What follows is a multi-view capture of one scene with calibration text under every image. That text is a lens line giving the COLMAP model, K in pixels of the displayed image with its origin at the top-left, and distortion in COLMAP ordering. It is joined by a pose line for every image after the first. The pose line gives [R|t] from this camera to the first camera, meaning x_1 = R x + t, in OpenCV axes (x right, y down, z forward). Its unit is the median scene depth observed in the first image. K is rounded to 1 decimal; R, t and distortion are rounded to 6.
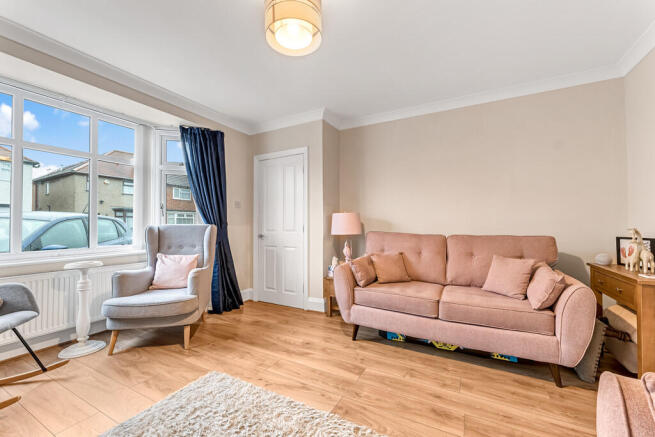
lens RADIAL K [[266.5, 0, 327.5], [0, 266.5, 219.9], [0, 0, 1]] dist [-0.000602, -0.000126]
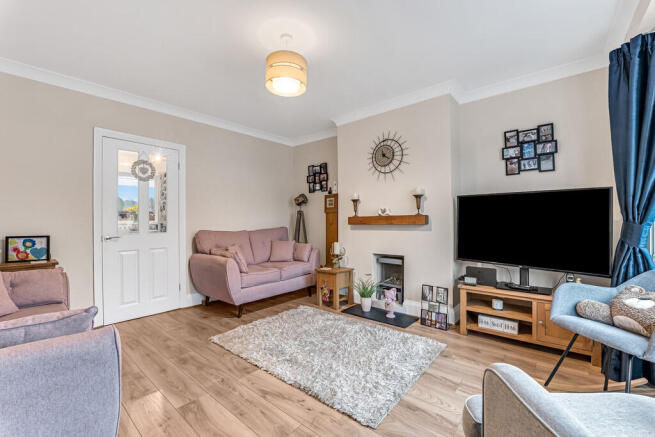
lens RADIAL K [[266.5, 0, 327.5], [0, 266.5, 219.9], [0, 0, 1]] dist [-0.000602, -0.000126]
pose [[-0.981089, 0.012115, 0.193178, -0.379682], [0.006182, 0.999491, -0.031284, 0.030700], [-0.193459, -0.029498, -0.980665, 1.454357]]
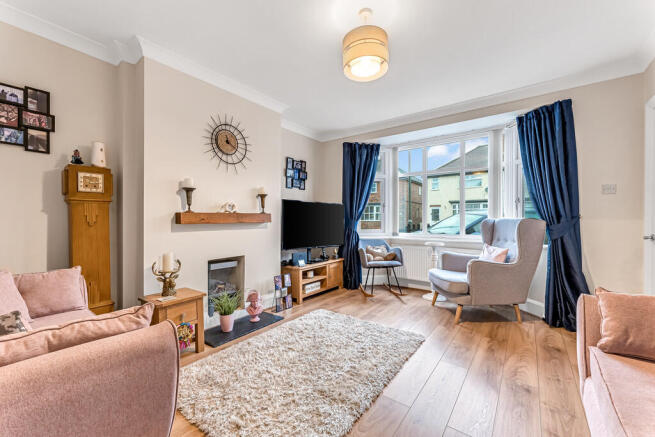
lens RADIAL K [[262.0, 0, 329.1], [0, 262.0, 215.4], [0, 0, 1]] dist [-0.000442, 0.000018]
pose [[-0.159115, -0.009494, -0.987214, 0.713434], [0.024379, 0.999611, -0.013542, 0.005923], [0.986959, -0.026222, -0.158822, 0.641054]]
